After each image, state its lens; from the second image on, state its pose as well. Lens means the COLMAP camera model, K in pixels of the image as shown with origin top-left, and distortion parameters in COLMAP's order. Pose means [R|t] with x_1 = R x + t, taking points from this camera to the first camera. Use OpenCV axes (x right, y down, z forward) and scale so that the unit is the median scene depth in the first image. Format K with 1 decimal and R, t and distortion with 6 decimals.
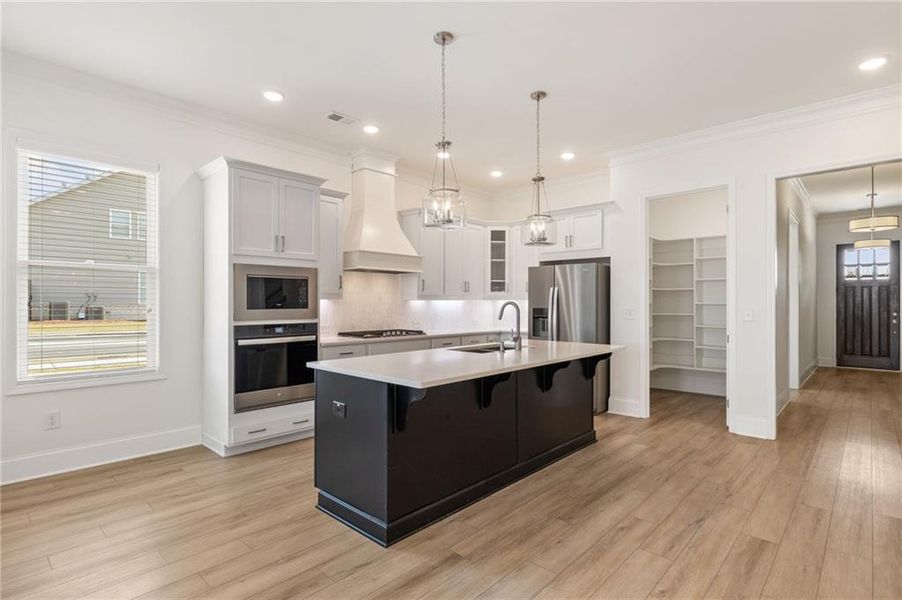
lens RADIAL K [[459.4, 0, 444.9], [0, 459.4, 299.3], [0, 0, 1]] dist [-0.005899, -0.001543]
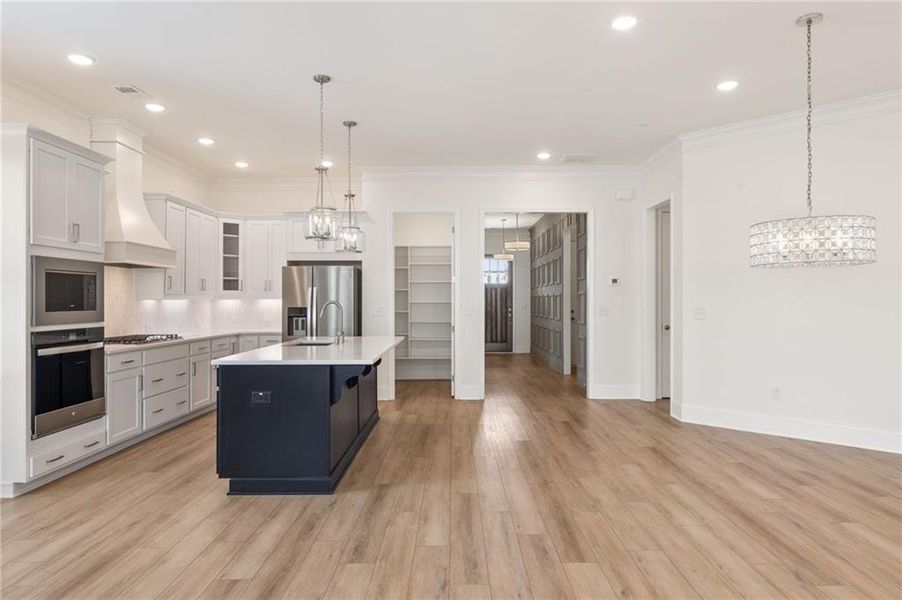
lens RADIAL K [[552.1, 0, 455.2], [0, 552.1, 302.8], [0, 0, 1]] dist [0.018393, 0.001289]
pose [[0.745084, -0.005514, 0.666948, -0.392932], [-0.000943, 0.999956, 0.009320, -0.002942], [-0.666970, -0.007573, 0.745046, -0.164803]]
